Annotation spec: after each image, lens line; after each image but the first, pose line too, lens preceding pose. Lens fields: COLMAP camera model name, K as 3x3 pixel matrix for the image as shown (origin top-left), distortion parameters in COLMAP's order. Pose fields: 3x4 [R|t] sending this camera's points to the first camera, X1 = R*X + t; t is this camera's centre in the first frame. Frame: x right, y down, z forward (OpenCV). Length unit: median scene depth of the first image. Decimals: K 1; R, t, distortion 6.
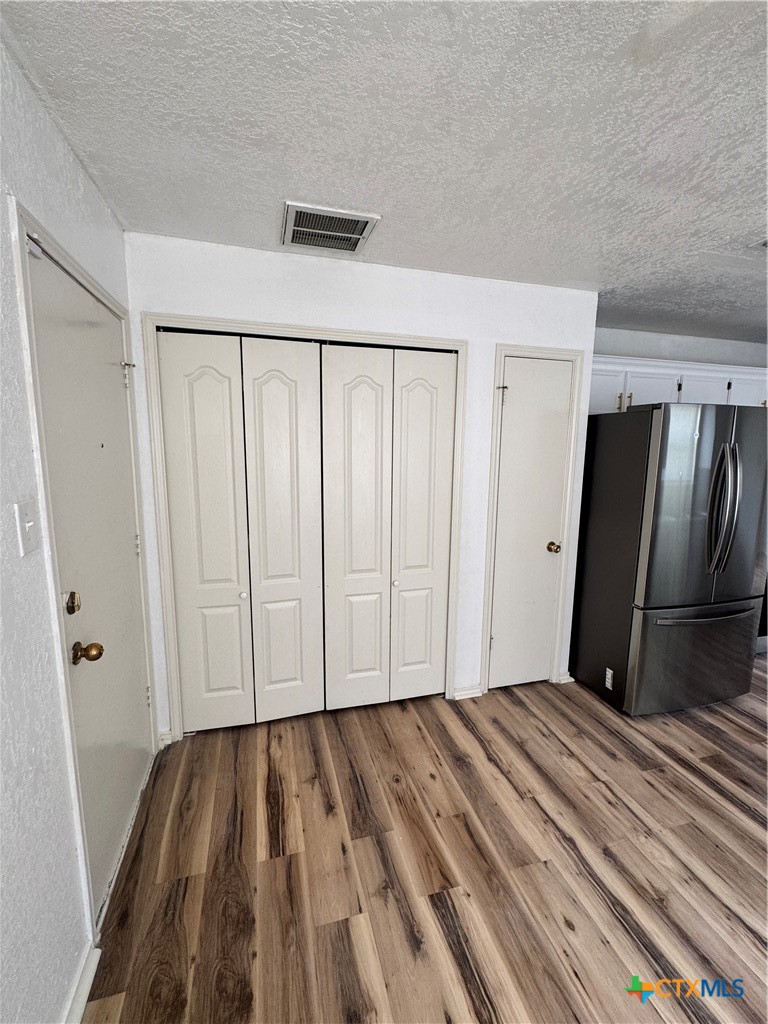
lens RADIAL K [[441.4, 0, 384.0], [0, 441.4, 511.0], [0, 0, 1]] dist [-0.000286, 0.000560]
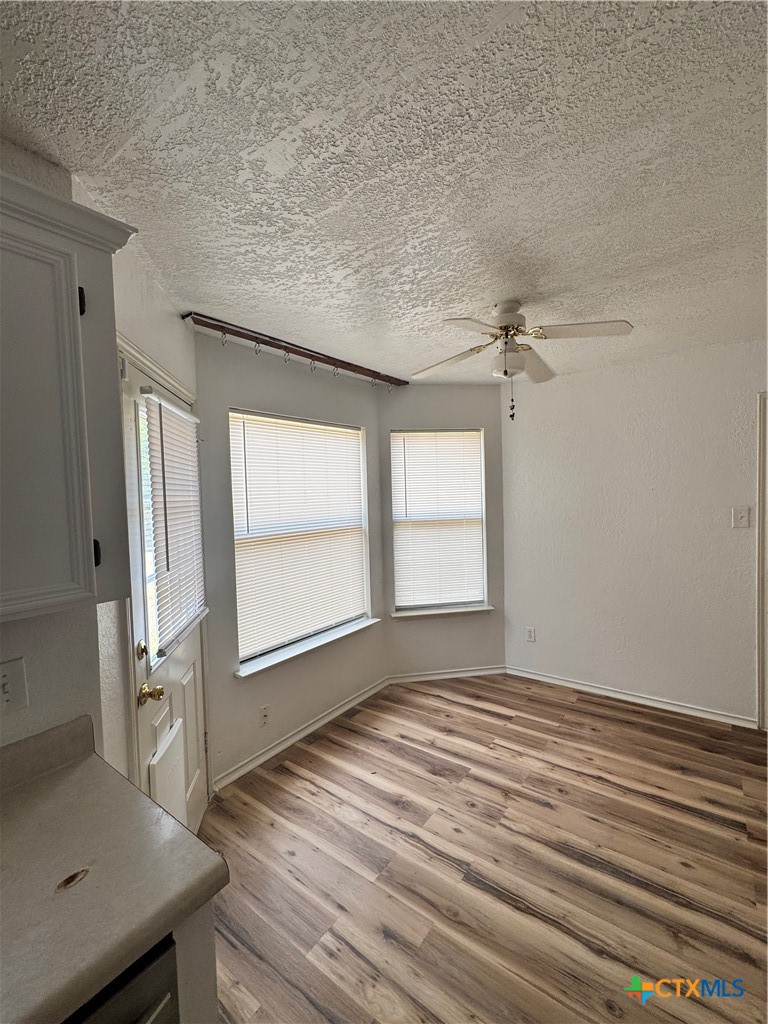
lens RADIAL K [[441.4, 0, 384.0], [0, 441.4, 511.0], [0, 0, 1]] dist [-0.000286, 0.000560]
pose [[-0.793839, 0.038481, -0.606909, 1.311242], [-0.070341, 0.985487, 0.154491, -0.137832], [0.604046, 0.165332, -0.779612, 0.927885]]
